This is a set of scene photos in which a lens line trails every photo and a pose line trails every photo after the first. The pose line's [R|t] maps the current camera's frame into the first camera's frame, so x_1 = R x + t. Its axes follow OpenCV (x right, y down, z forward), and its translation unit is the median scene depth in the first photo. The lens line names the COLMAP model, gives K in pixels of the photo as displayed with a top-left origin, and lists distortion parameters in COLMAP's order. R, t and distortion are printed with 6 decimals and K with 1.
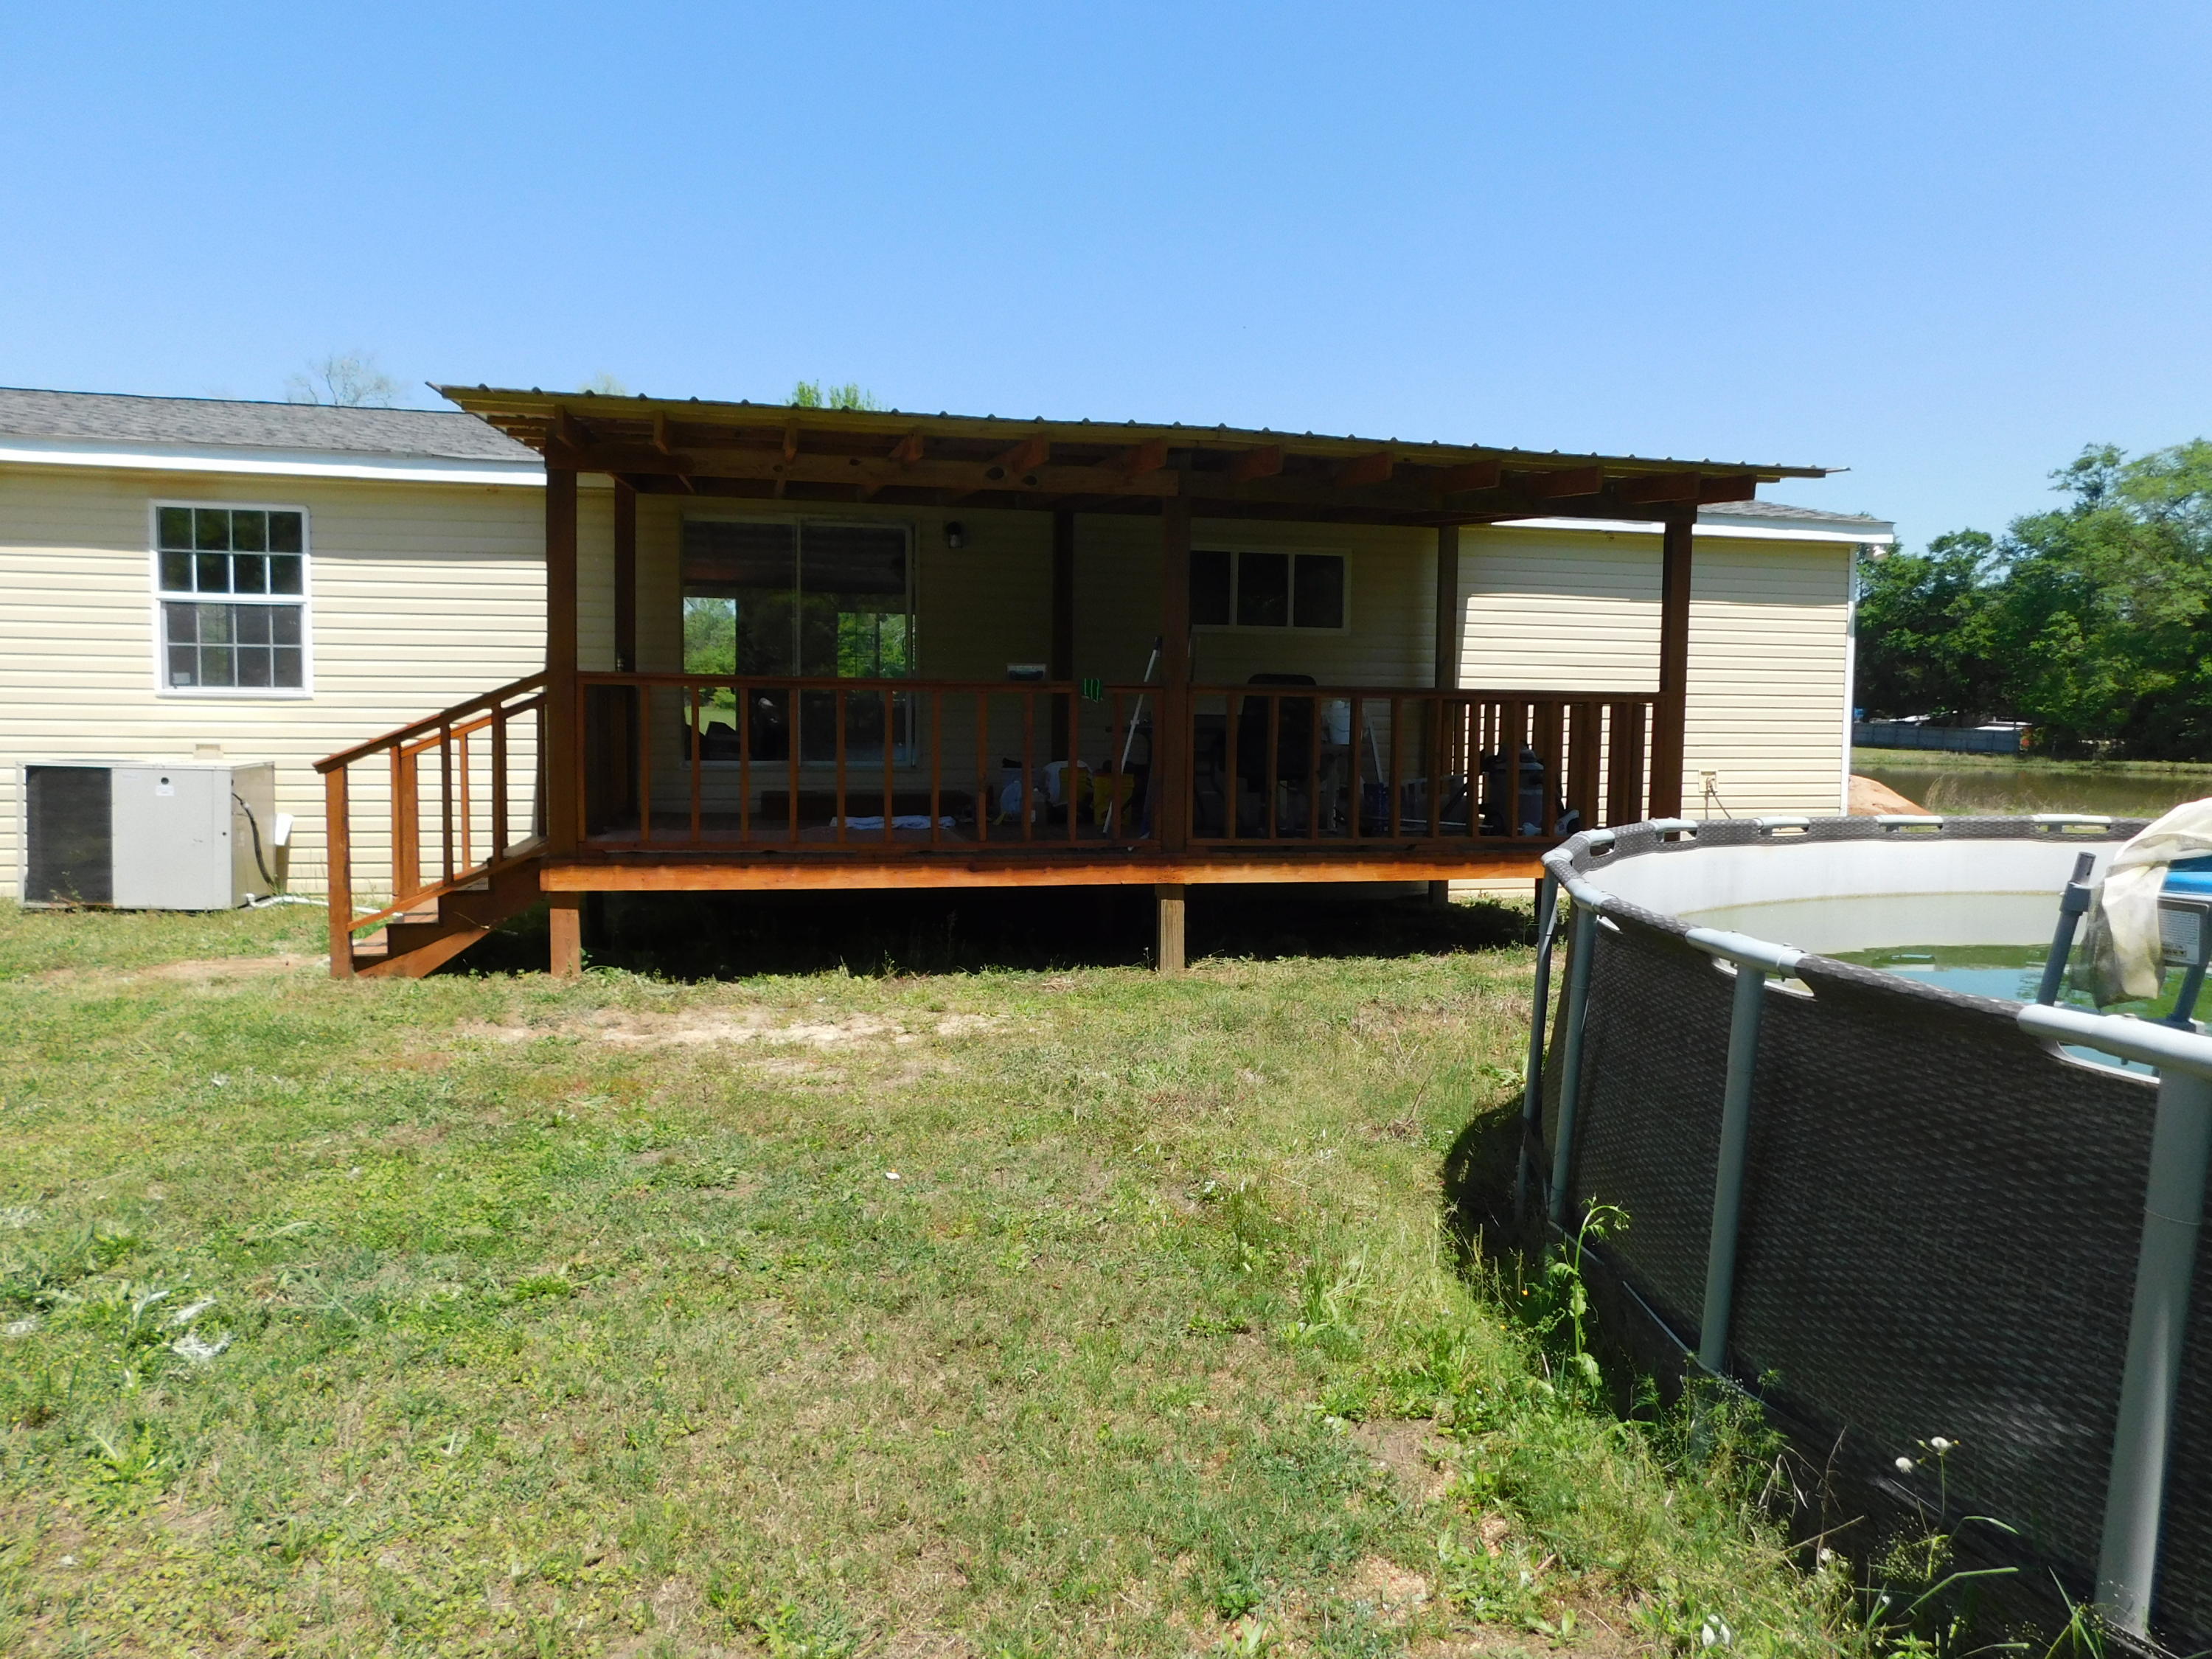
lens RADIAL K [[1462.3, 0, 1106.0], [0, 1462.3, 829.5], [0, 0, 1]] dist [-0.062780, 0.045431]
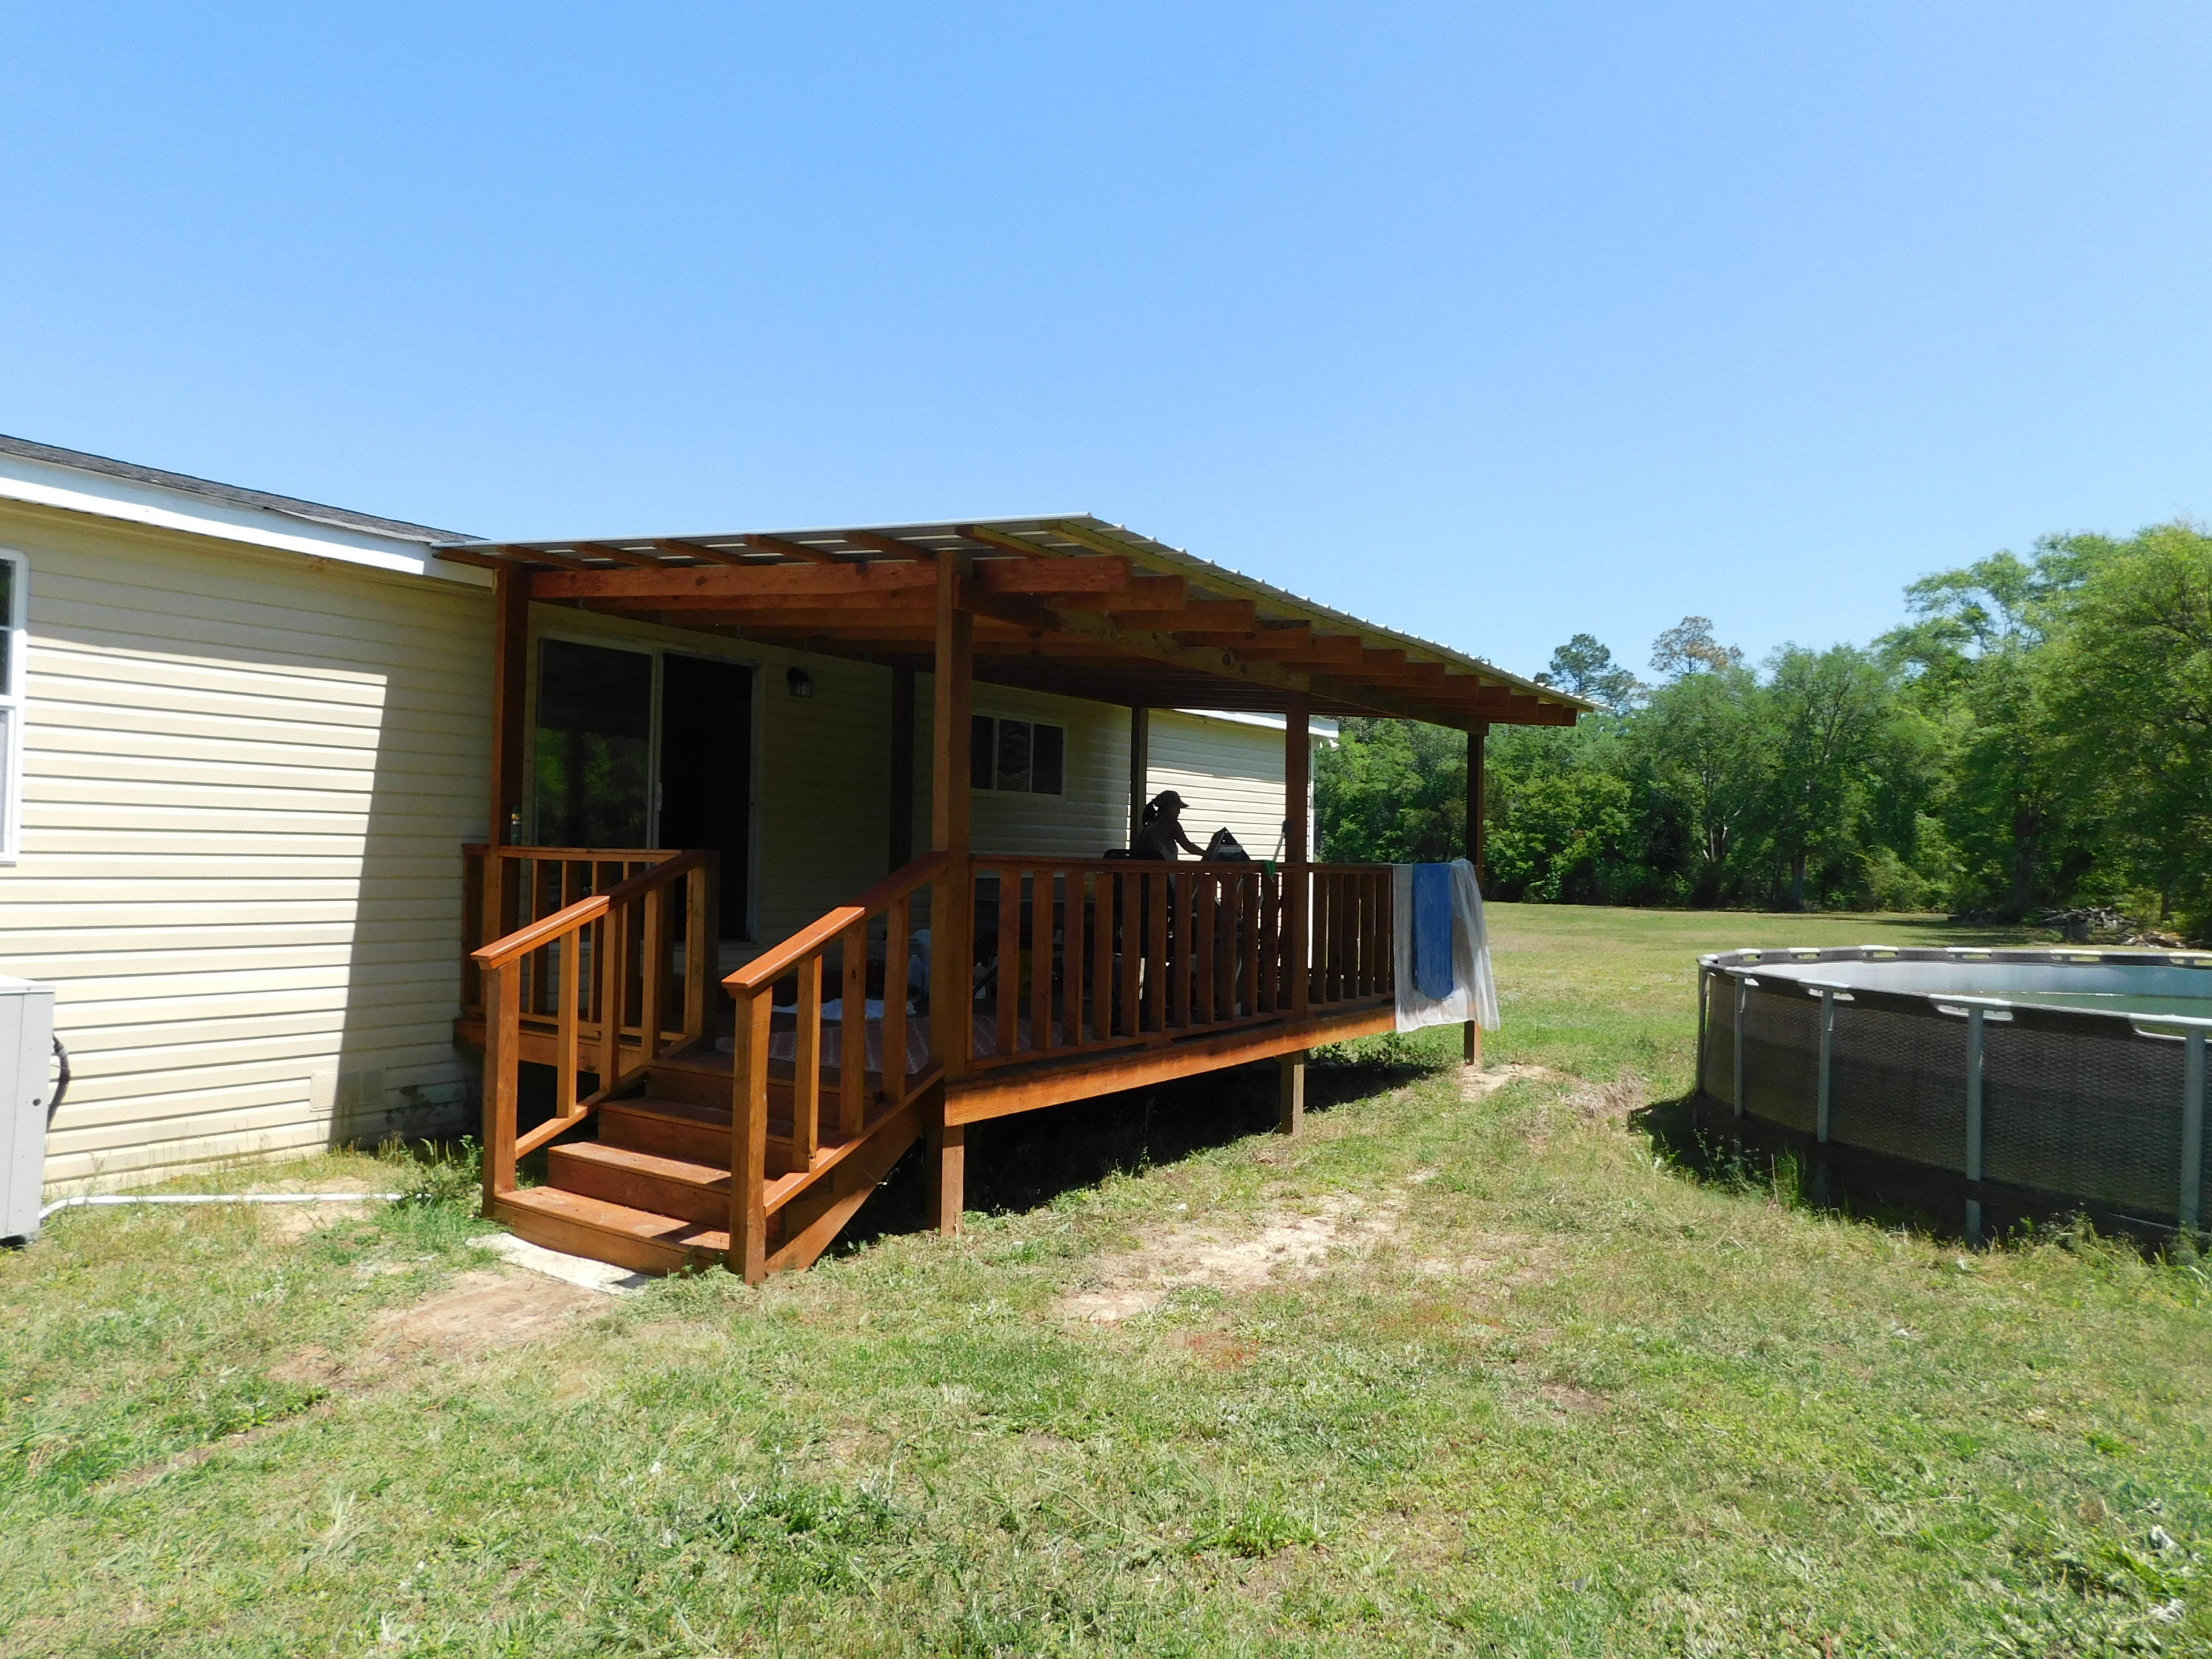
lens RADIAL K [[1462.3, 0, 1106.0], [0, 1462.3, 829.5], [0, 0, 1]] dist [-0.062780, 0.045431]
pose [[0.741796, 0.019375, 0.670346, -0.620191], [0.039097, 0.996633, -0.072070, -0.042661], [-0.669485, 0.079669, 0.738540, 0.234482]]
